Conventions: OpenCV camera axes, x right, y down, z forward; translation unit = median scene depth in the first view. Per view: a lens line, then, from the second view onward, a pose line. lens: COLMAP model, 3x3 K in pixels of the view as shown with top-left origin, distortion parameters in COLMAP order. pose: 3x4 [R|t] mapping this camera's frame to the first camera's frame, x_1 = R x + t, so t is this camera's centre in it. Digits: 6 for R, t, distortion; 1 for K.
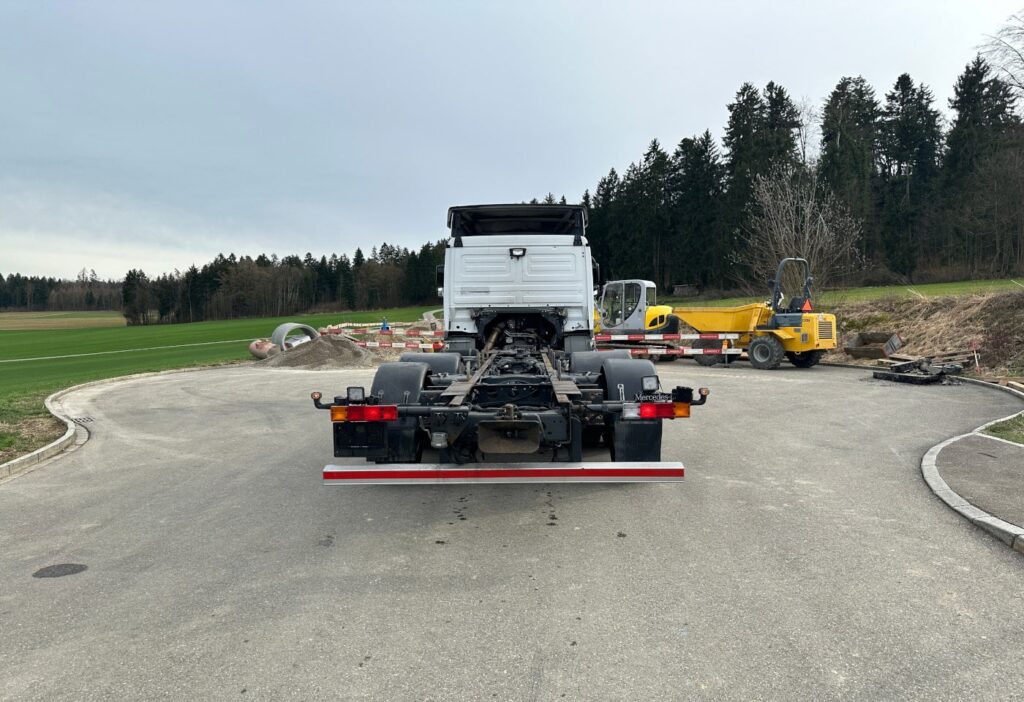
lens RADIAL K [[705.6, 0, 518.9], [0, 705.6, 352.6], [0, 0, 1]] dist [0.061871, -0.083950]
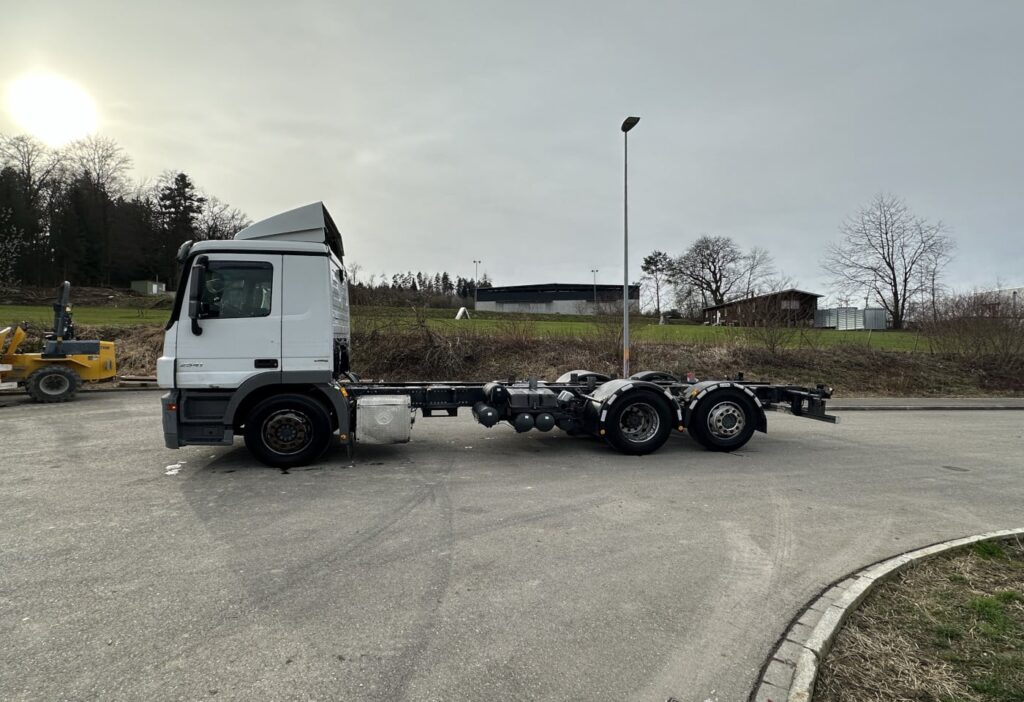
lens RADIAL K [[505.6, 0, 512.0], [0, 505.6, 351.0], [0, 0, 1]] dist [-0.001564, -0.000501]
pose [[-0.205419, -0.016791, 0.978530, -0.371016], [0.039903, 0.998878, 0.025517, -0.032771], [-0.977860, 0.044288, -0.204518, 0.535239]]
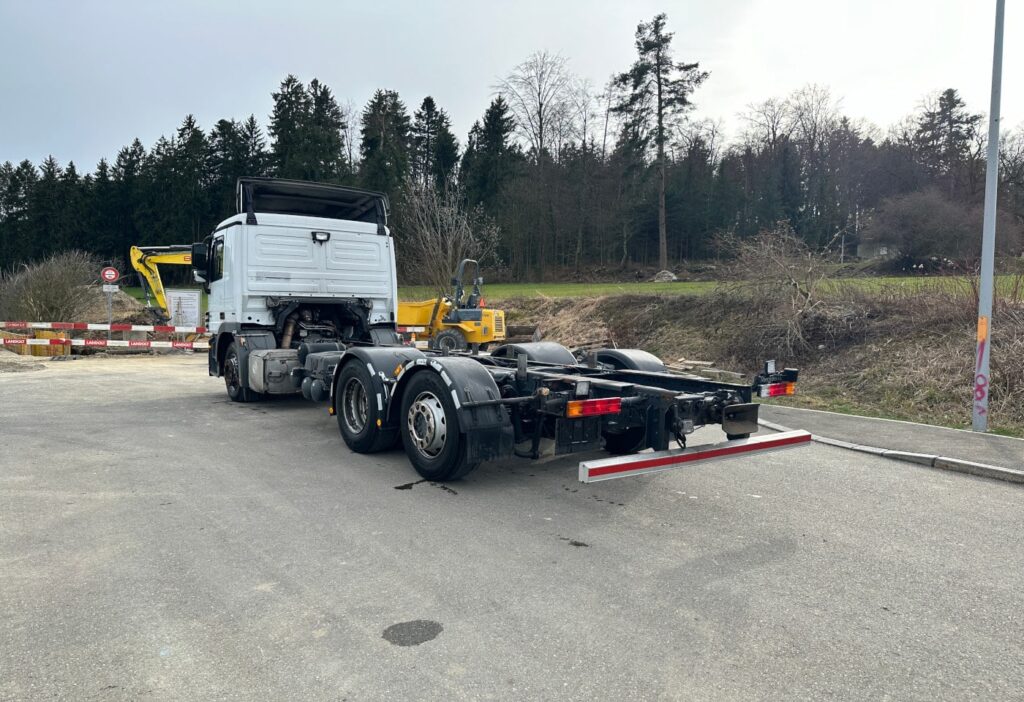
lens RADIAL K [[705.6, 0, 518.9], [0, 705.6, 352.6], [0, 0, 1]] dist [0.061871, -0.083950]
pose [[0.808774, -0.018602, 0.587826, -0.192396], [0.012929, 0.999820, 0.013852, -0.000894], [-0.587978, -0.003603, 0.808869, 0.060103]]
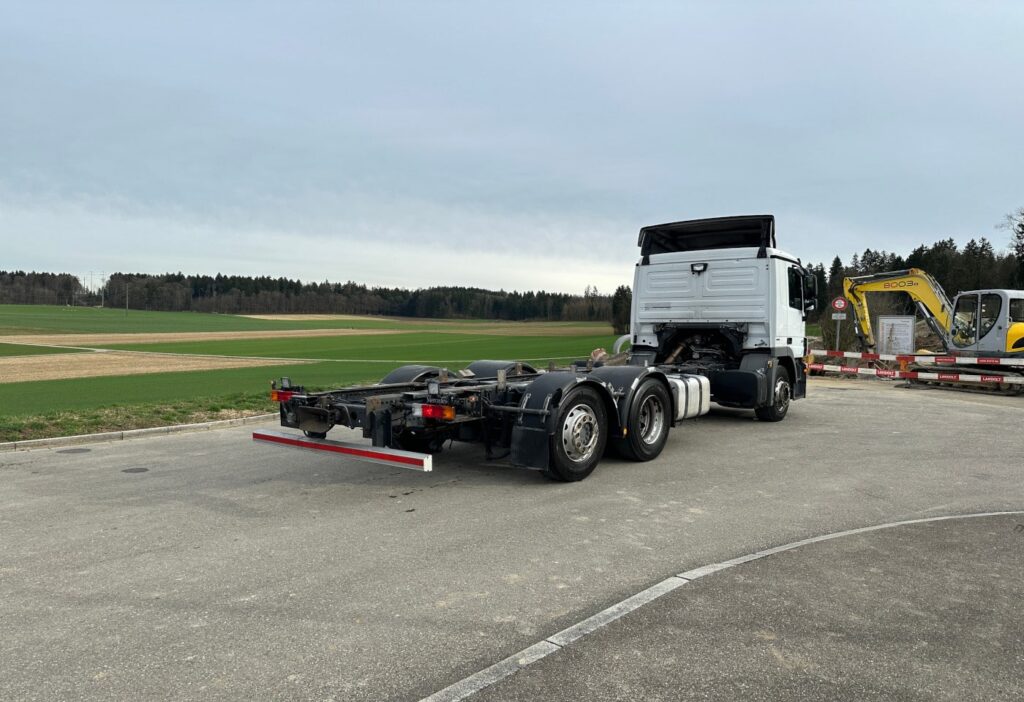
lens RADIAL K [[705.6, 0, 518.9], [0, 705.6, 352.6], [0, 0, 1]] dist [0.061871, -0.083950]
pose [[0.795210, 0.036413, -0.605240, 0.232564], [-0.046446, 0.998920, -0.000926, -0.005322], [0.604553, 0.028847, 0.796043, 0.029256]]
